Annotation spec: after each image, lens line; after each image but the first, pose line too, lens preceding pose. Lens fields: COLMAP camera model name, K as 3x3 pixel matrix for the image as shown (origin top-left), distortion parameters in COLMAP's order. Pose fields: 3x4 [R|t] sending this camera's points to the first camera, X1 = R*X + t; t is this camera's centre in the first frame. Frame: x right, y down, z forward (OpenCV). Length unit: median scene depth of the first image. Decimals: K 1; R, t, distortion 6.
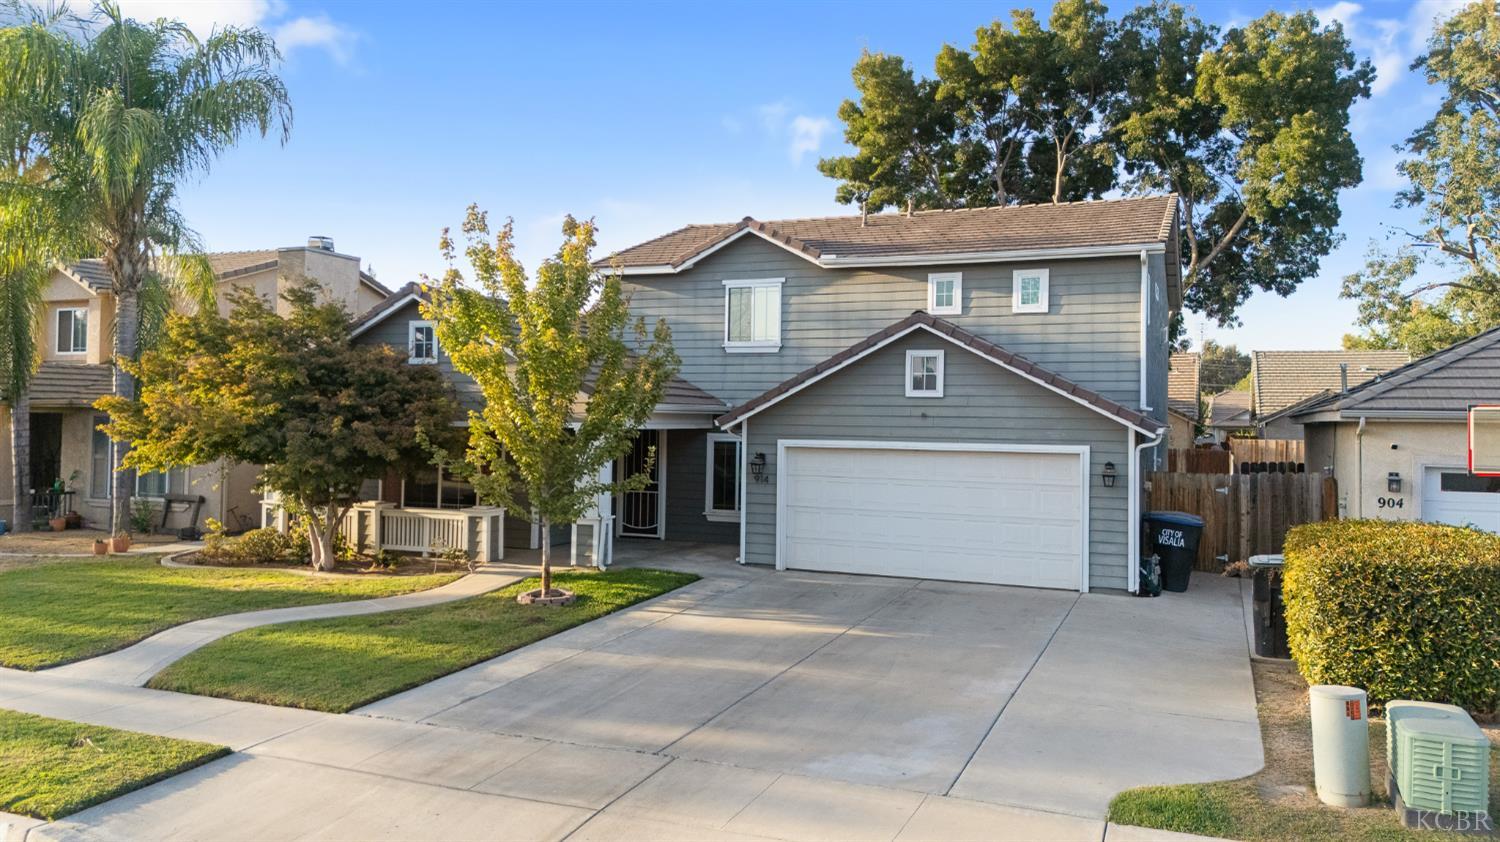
lens RADIAL K [[1058.1, 0, 763.1], [0, 1058.1, 398.4], [0, 0, 1]] dist [0.081474, -0.101250]
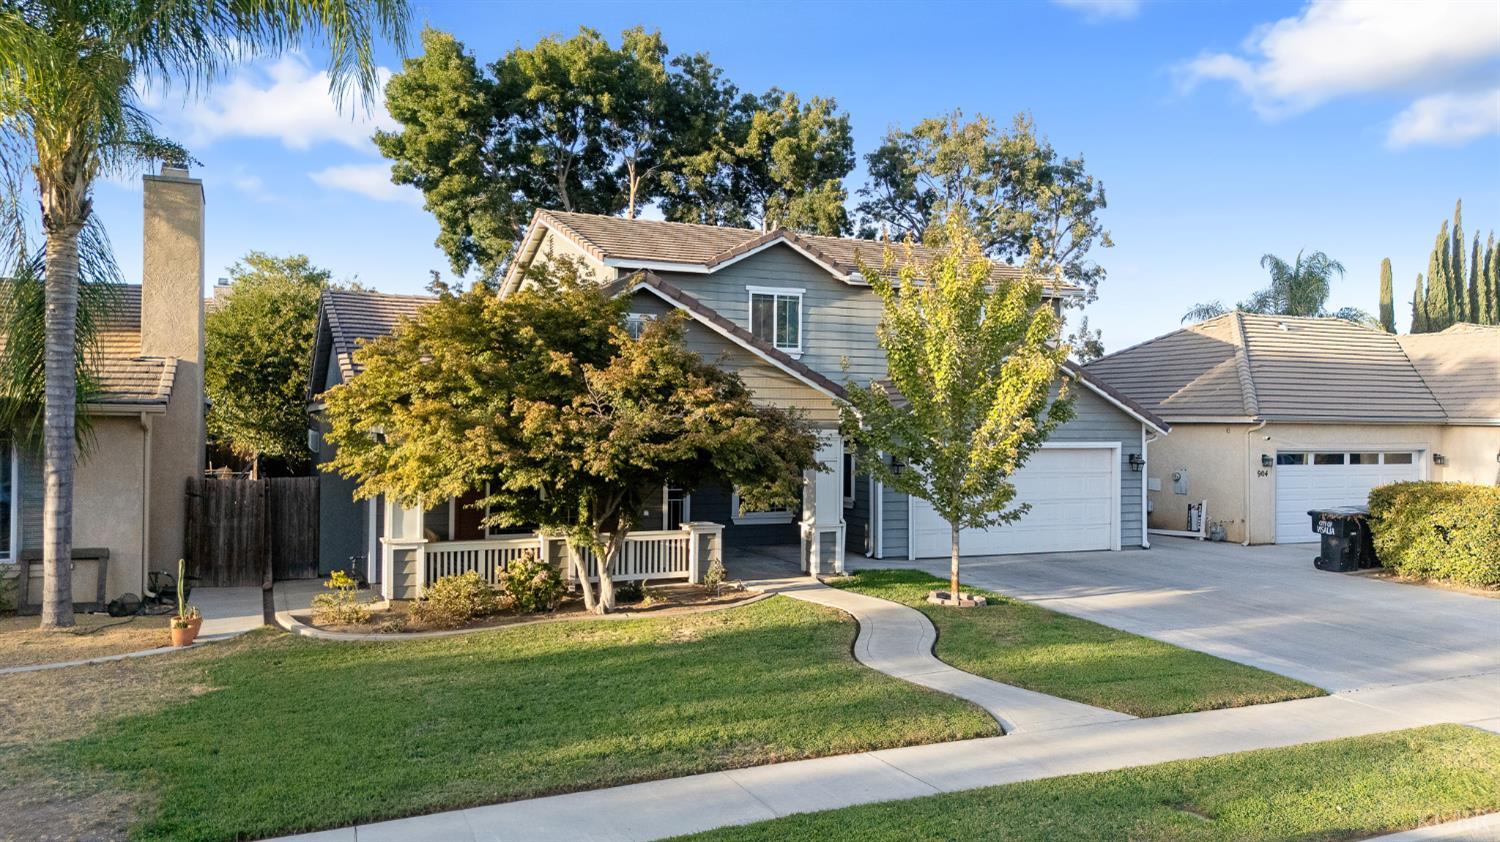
lens RADIAL K [[1041.7, 0, 730.1], [0, 1041.7, 423.0], [0, 0, 1]] dist [0.088423, -0.094273]
pose [[0.715756, -0.008420, 0.698300, -0.820728], [-0.011107, 0.999664, 0.023438, -0.004242], [-0.698263, -0.024531, 0.715421, 0.331095]]
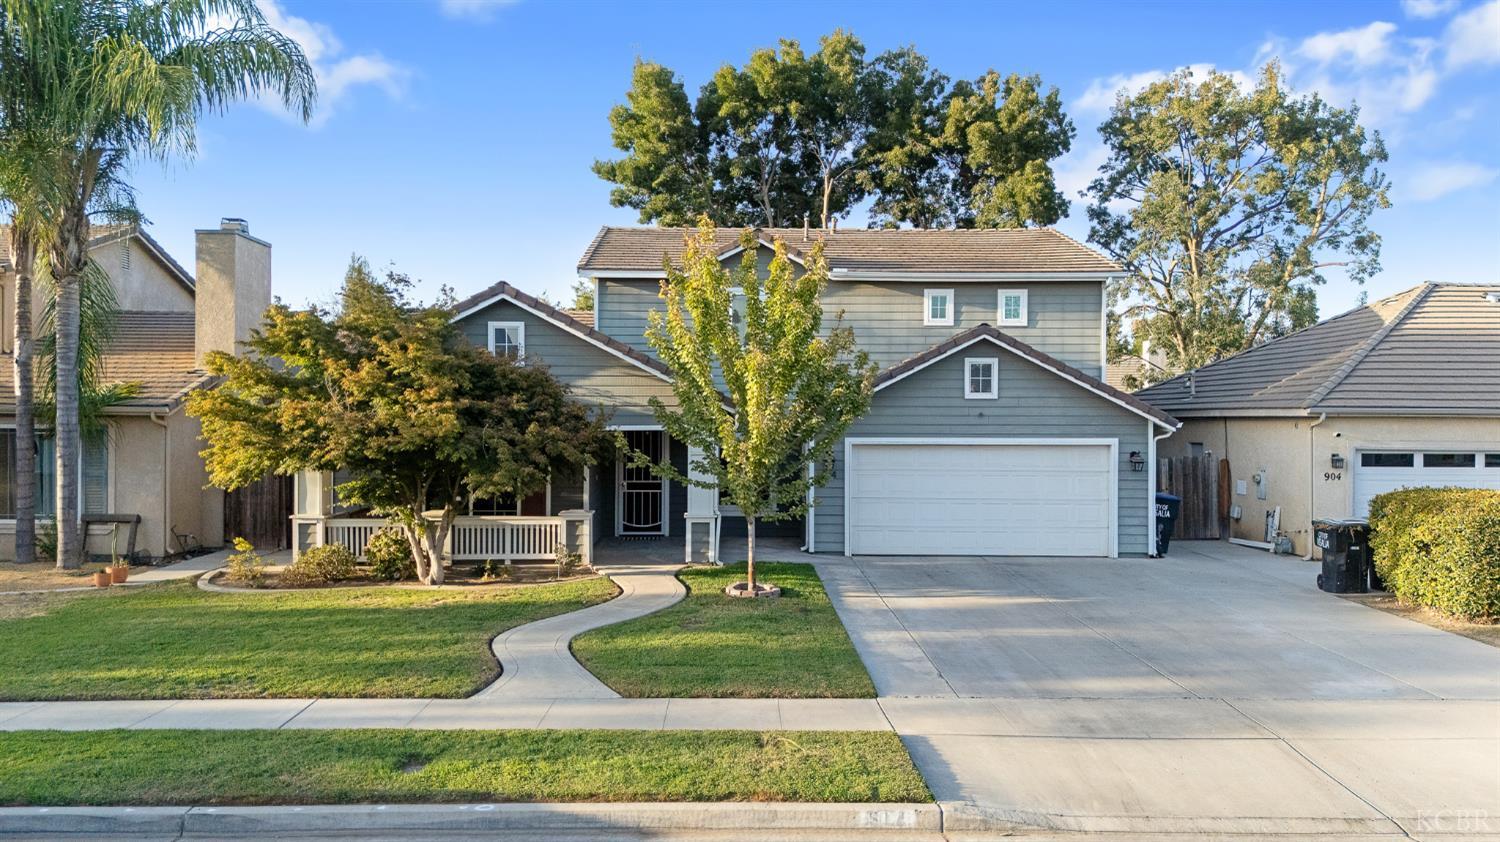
lens RADIAL K [[1041.7, 0, 730.1], [0, 1041.7, 423.0], [0, 0, 1]] dist [0.088423, -0.094273]
pose [[0.927103, -0.012415, 0.374601, -0.468999], [0.002126, 0.999609, 0.027866, -0.006335], [-0.374800, -0.025038, 0.926767, 0.041117]]
